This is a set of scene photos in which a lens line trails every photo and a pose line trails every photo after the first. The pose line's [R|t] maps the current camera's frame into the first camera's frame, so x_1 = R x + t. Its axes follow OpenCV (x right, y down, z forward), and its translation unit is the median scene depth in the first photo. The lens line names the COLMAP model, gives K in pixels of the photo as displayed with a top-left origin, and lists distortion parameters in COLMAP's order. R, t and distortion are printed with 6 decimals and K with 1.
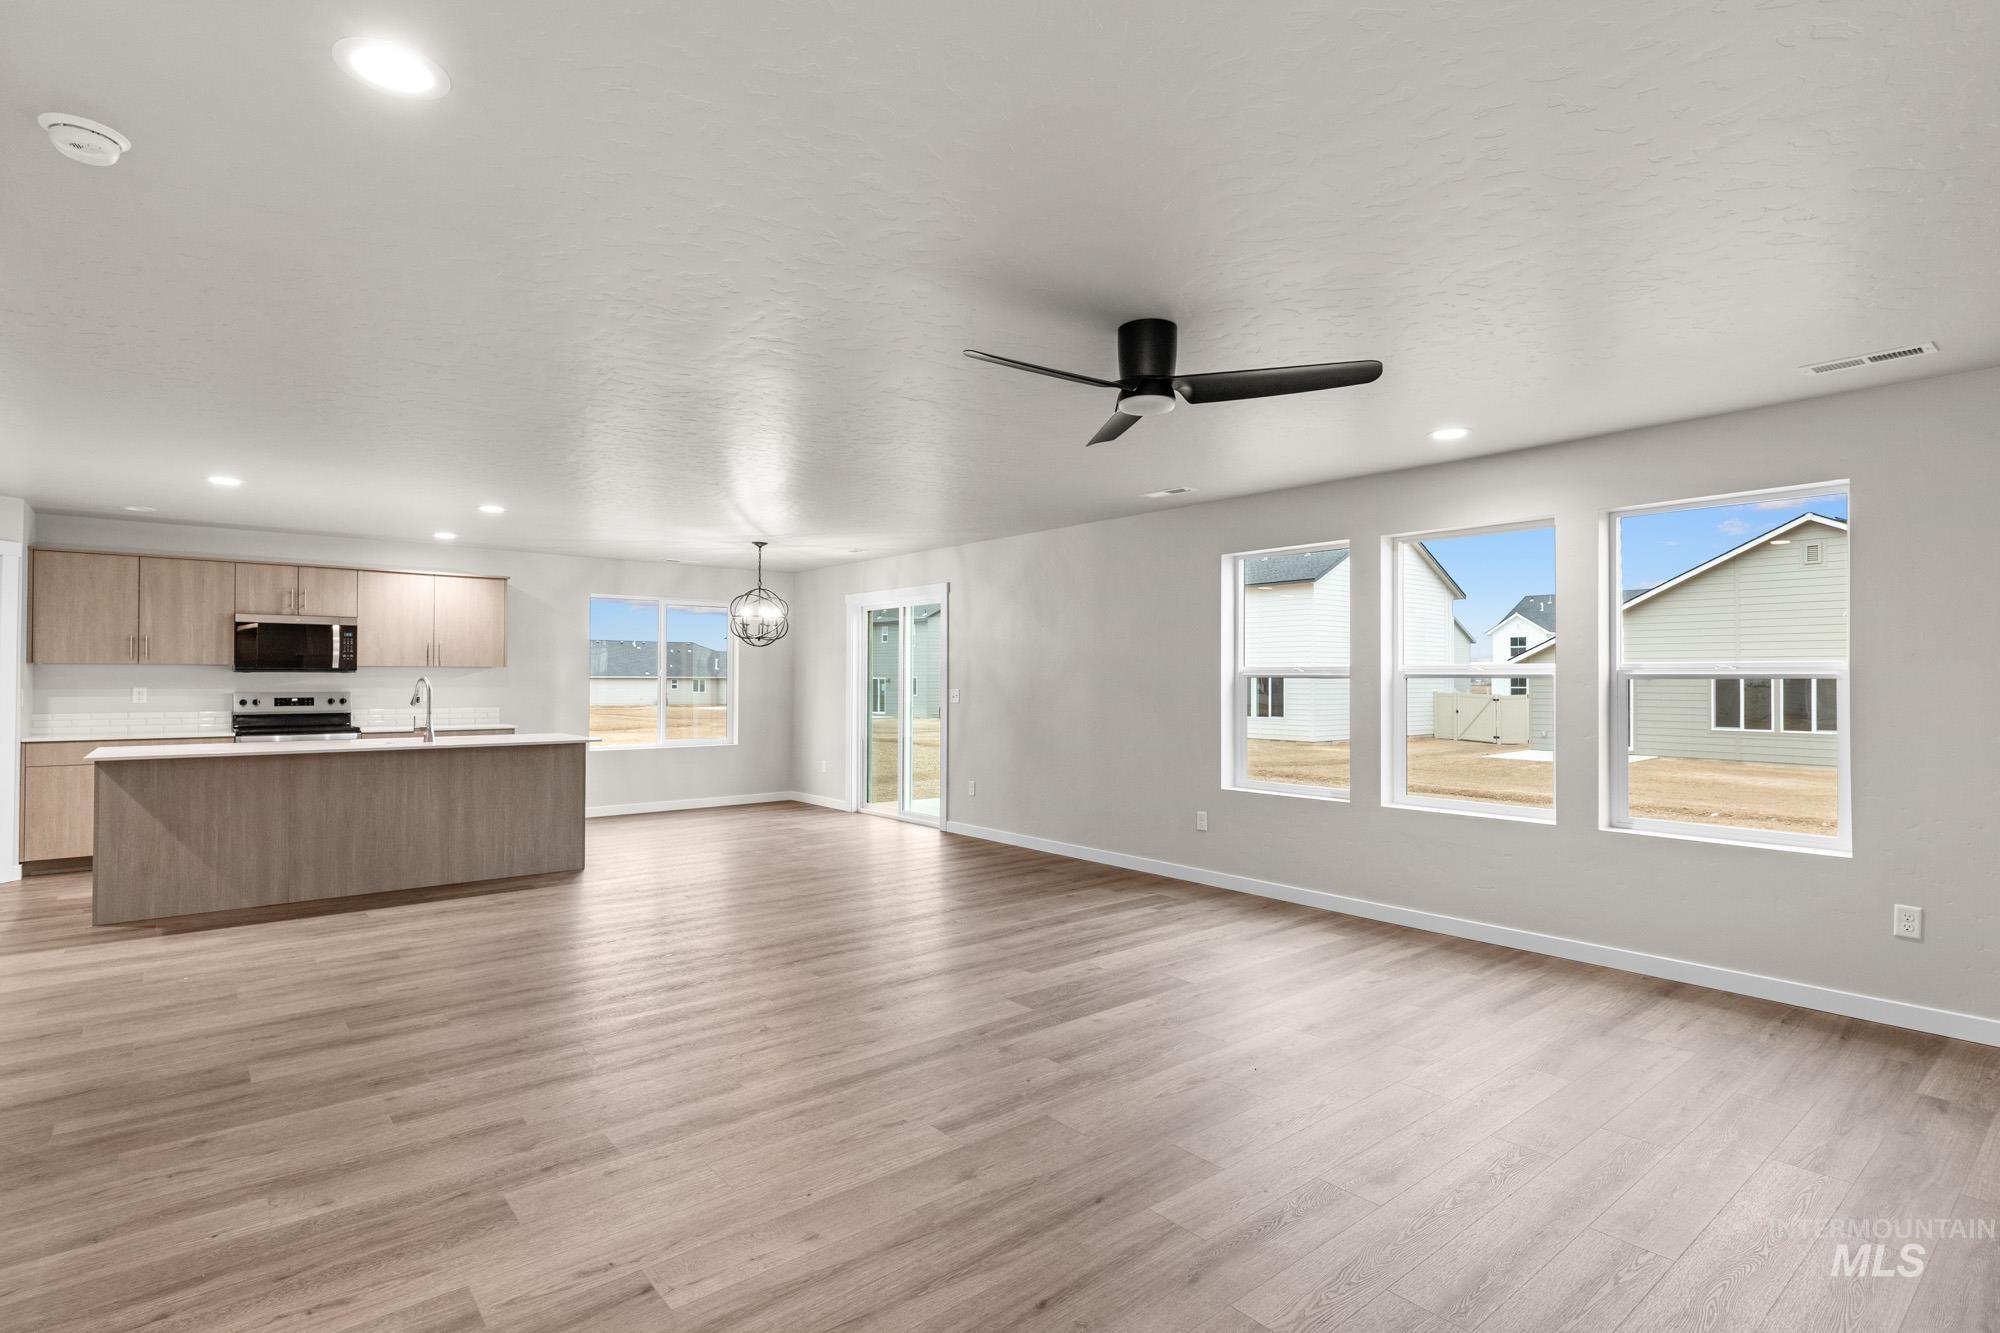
lens RADIAL K [[980.9, 0, 1000.0], [0, 980.9, 666.5], [0, 0, 1]] dist [0.003338, 0.001025]
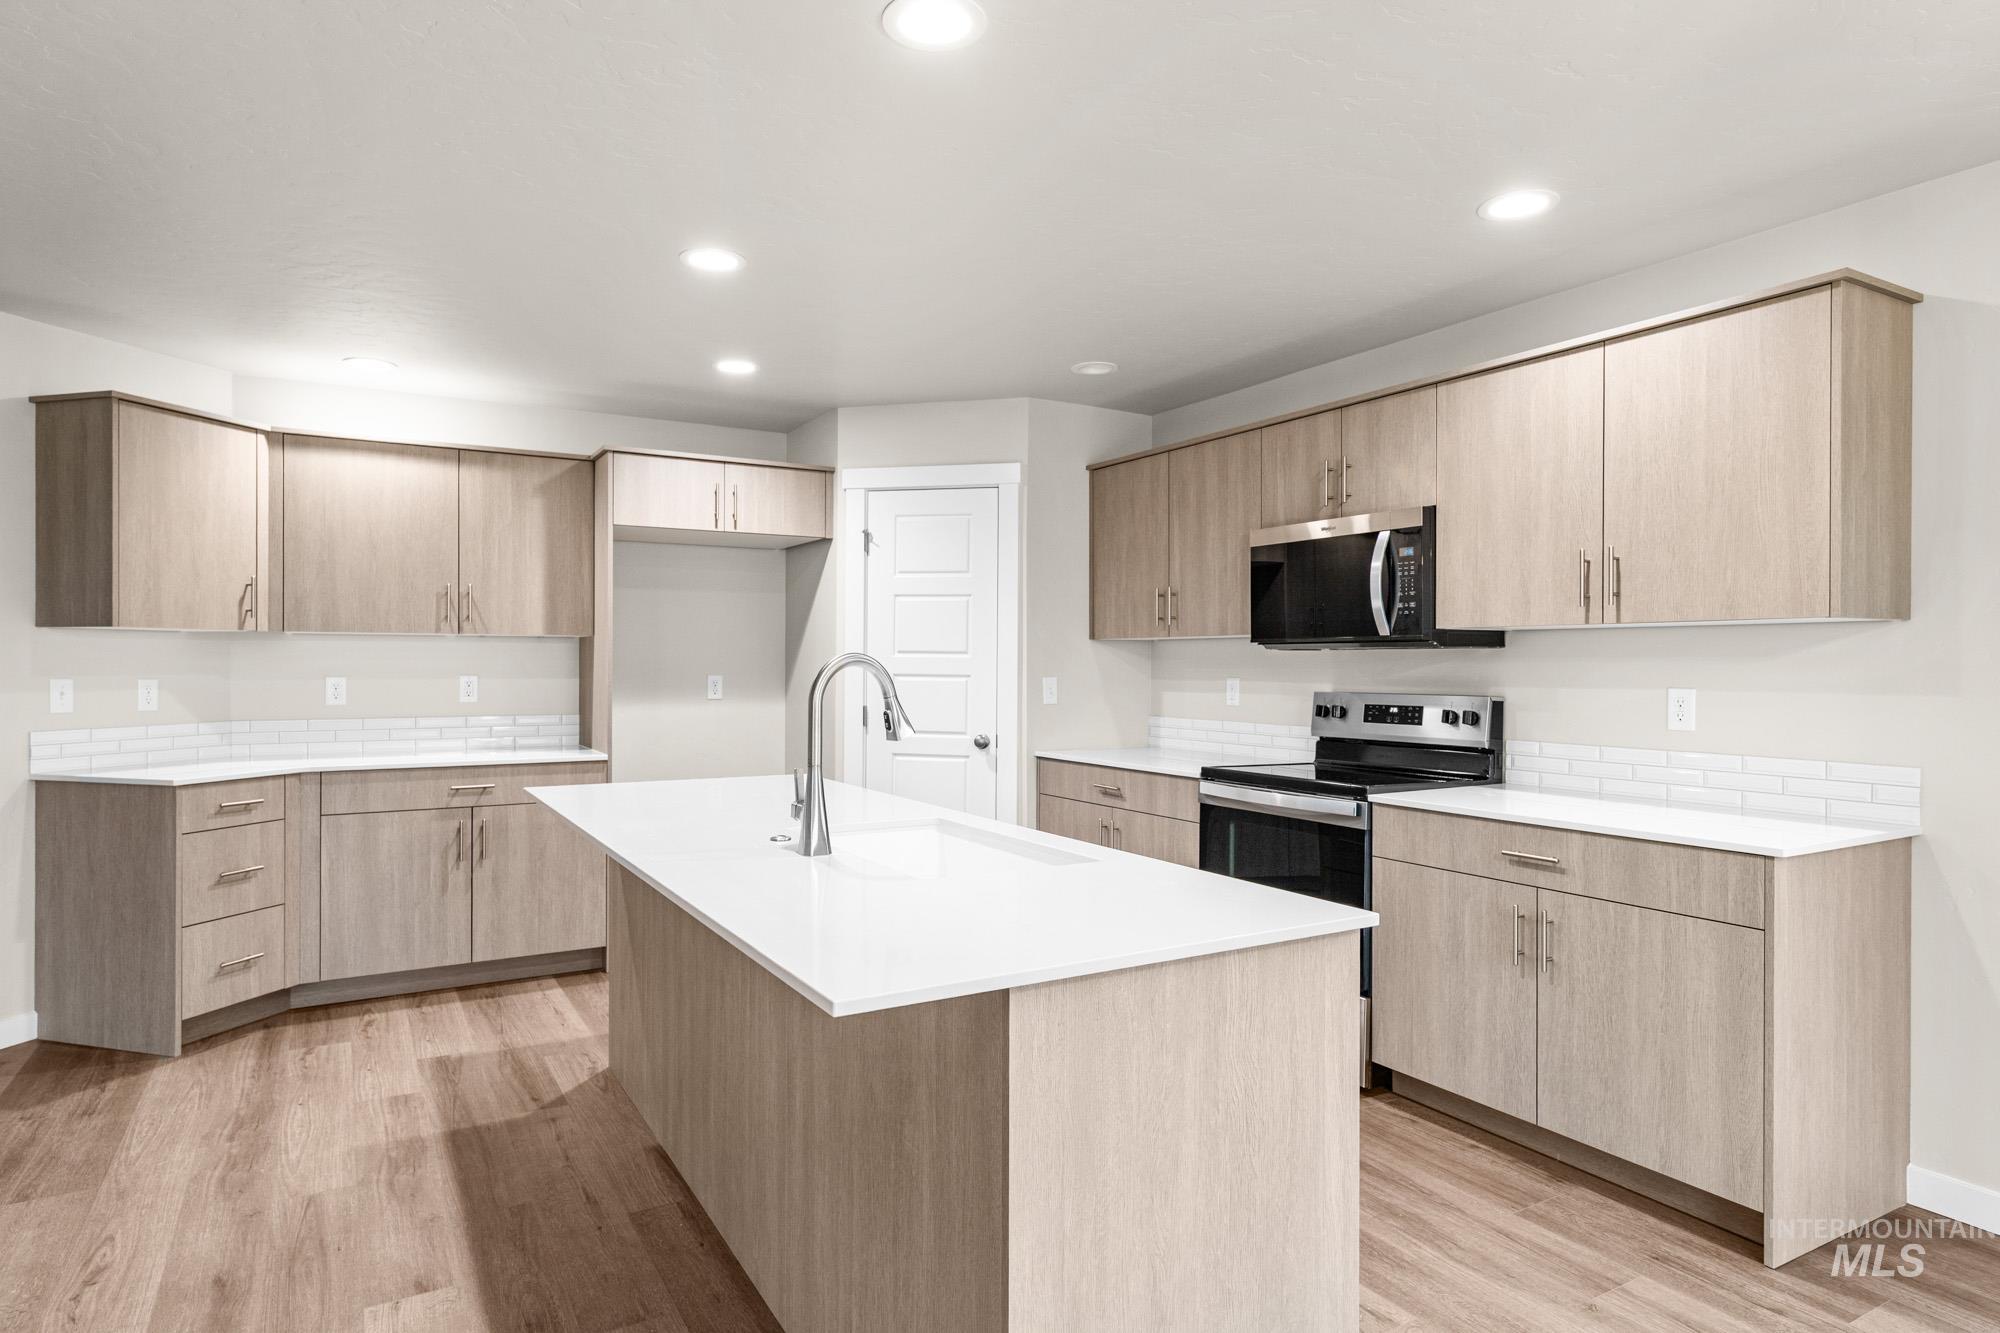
lens RADIAL K [[1125.9, 0, 1000.0], [0, 1125.9, 666.5], [0, 0, 1]] dist [0.005903, 0.000540]
pose [[-0.160304, 0.000095, -0.987068, -0.190250], [0.008167, 0.999966, -0.001230, 0.013527], [0.987034, -0.008258, -0.160299, 0.928819]]
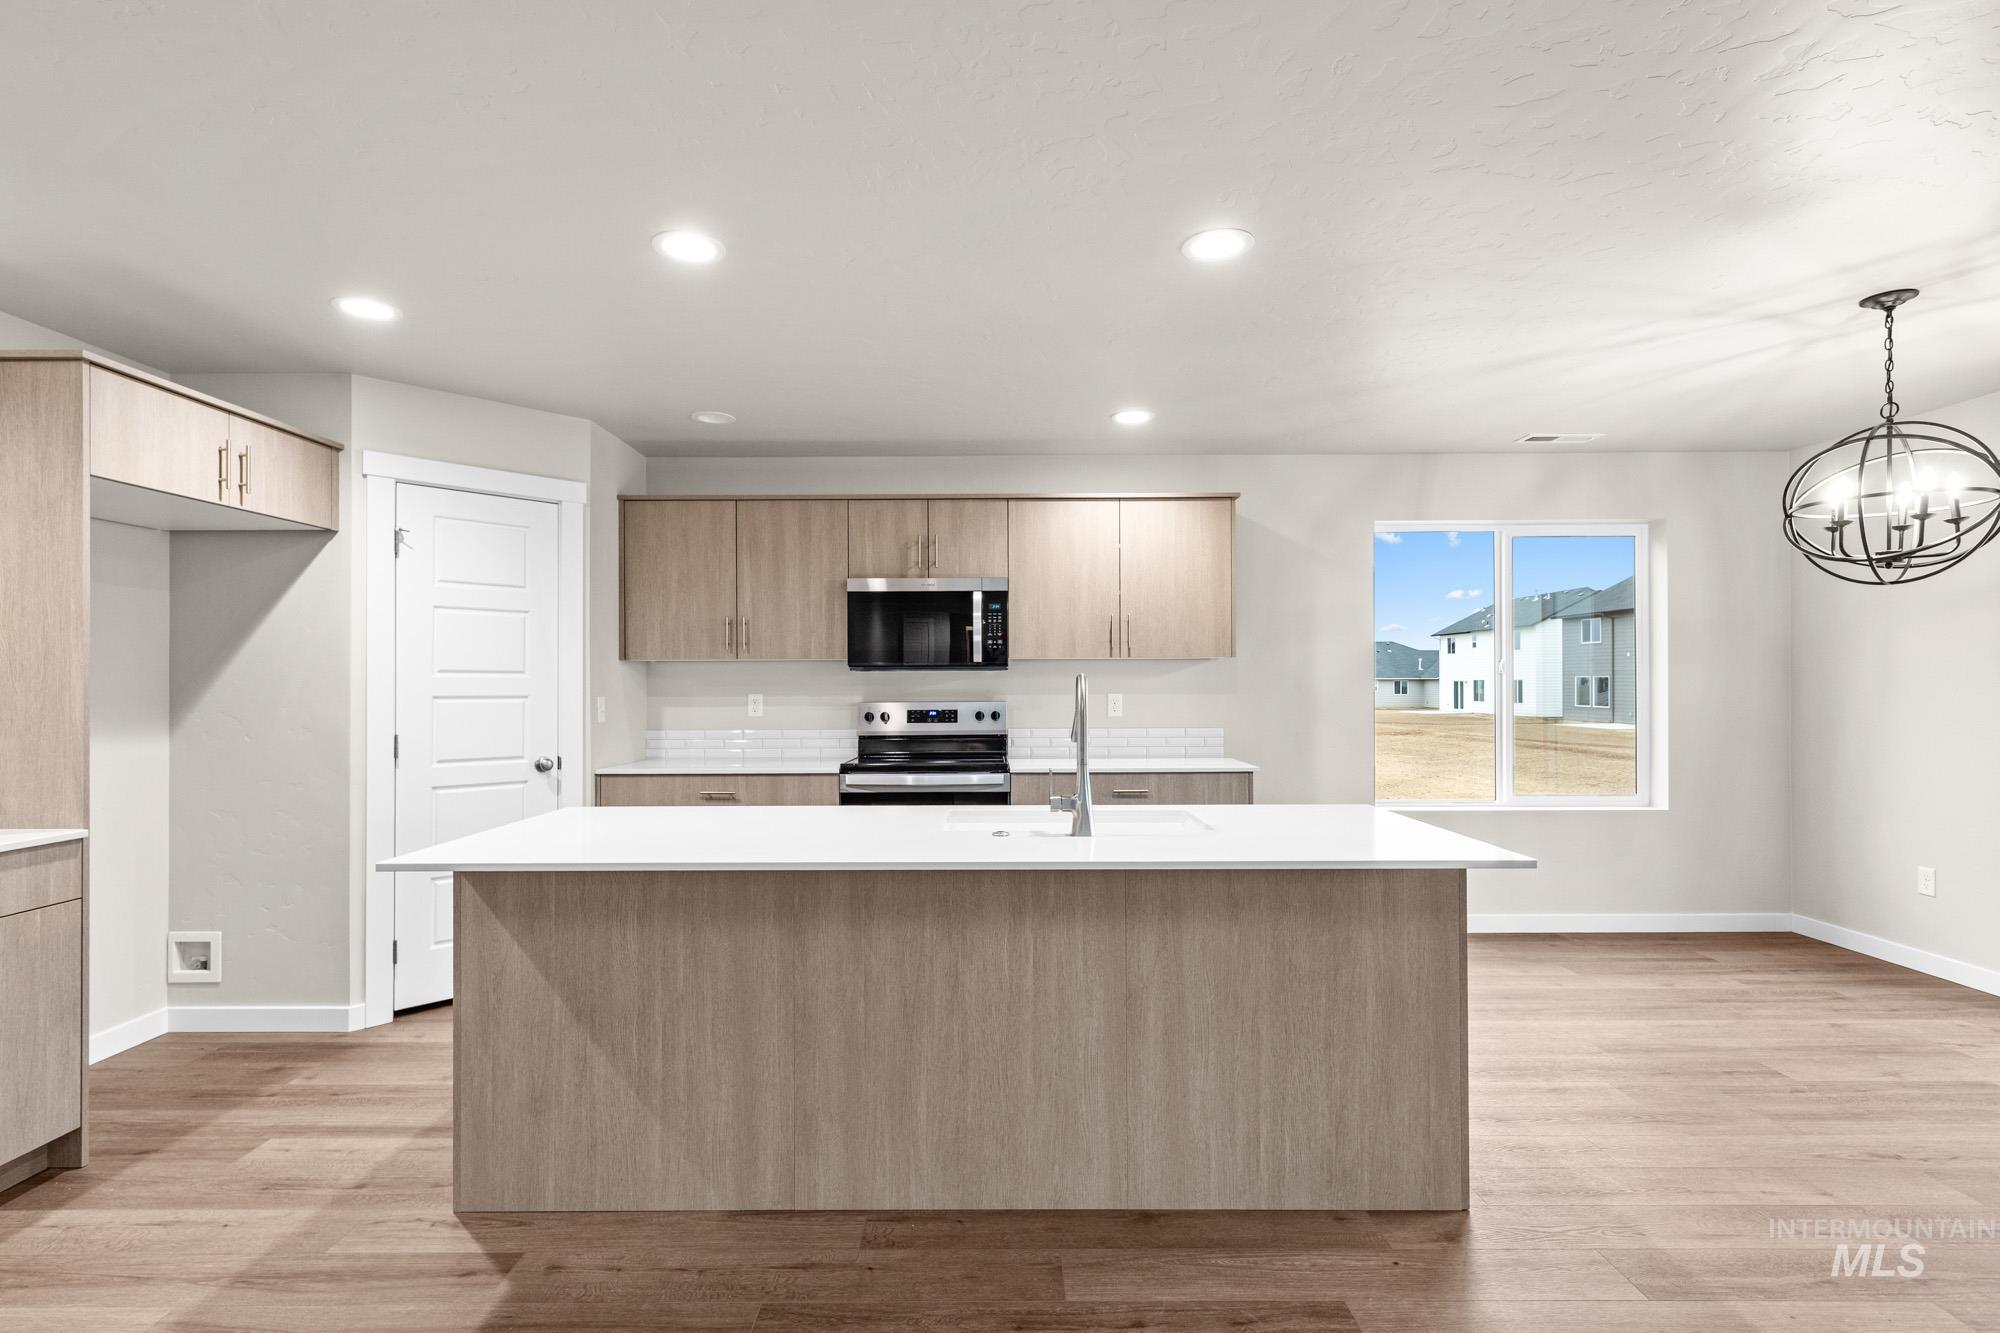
lens RADIAL K [[942.2, 0, 993.1], [0, 942.2, 679.0], [0, 0, 1]] dist [0.002342, 0.000915]
pose [[0.768813, -0.006203, -0.639443, -0.302460], [0.013165, 0.999895, 0.006130, 0.008447], [0.639338, -0.013131, 0.768814, 0.567547]]
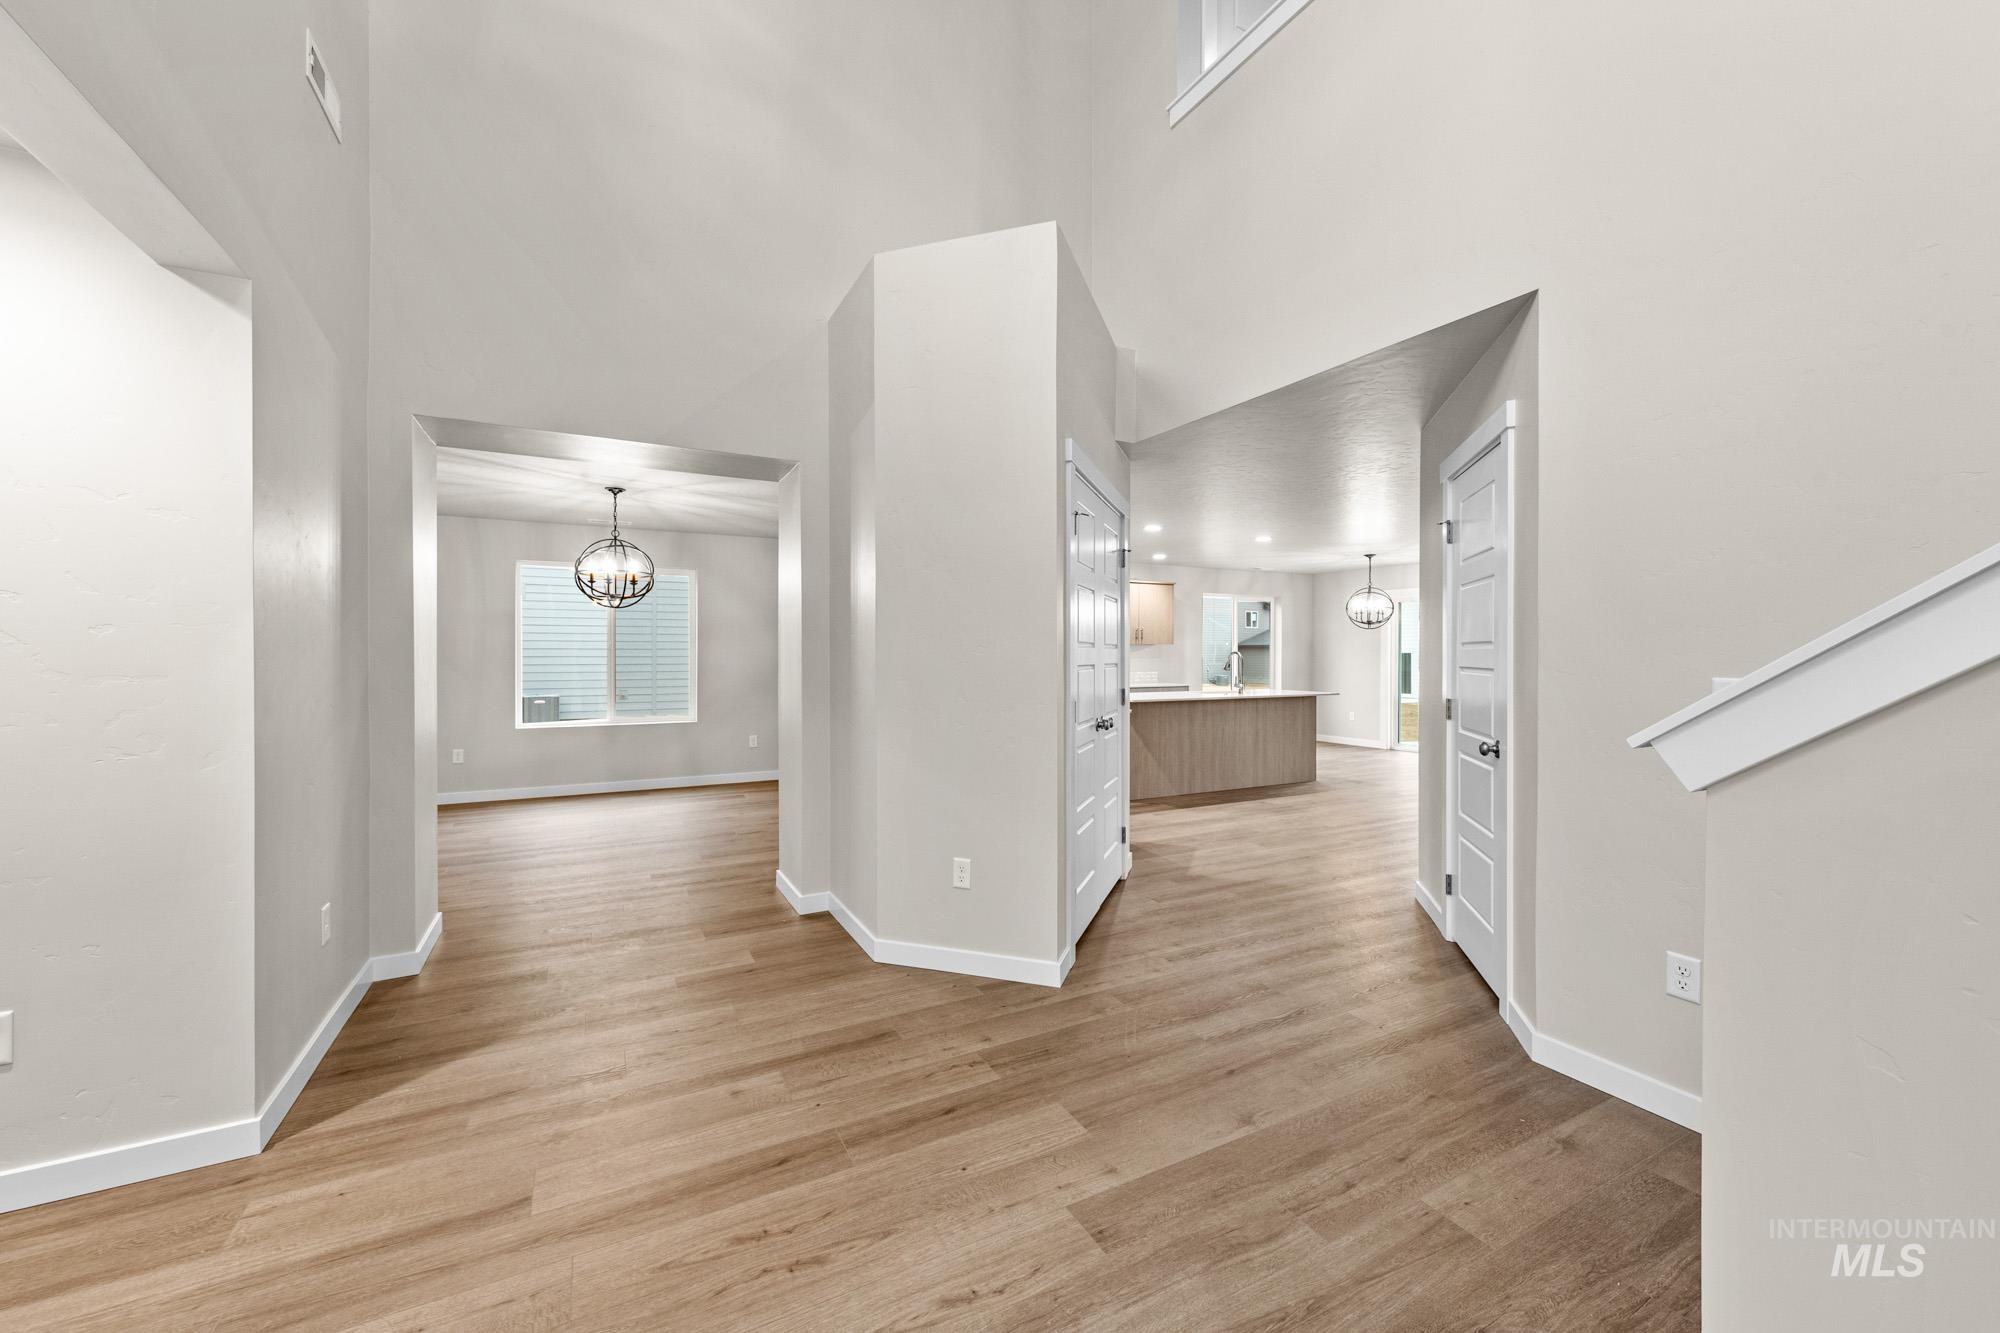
lens RADIAL K [[765.0, 0, 1000.0], [0, 765.0, 666.5], [0, 0, 1]] dist [-0.000210, -0.000006]
pose [[0.978385, 0.000031, -0.206791, -0.584621], [0.006119, 0.999558, 0.029102, -0.001894], [0.206700, -0.029739, 0.977952, -0.198676]]
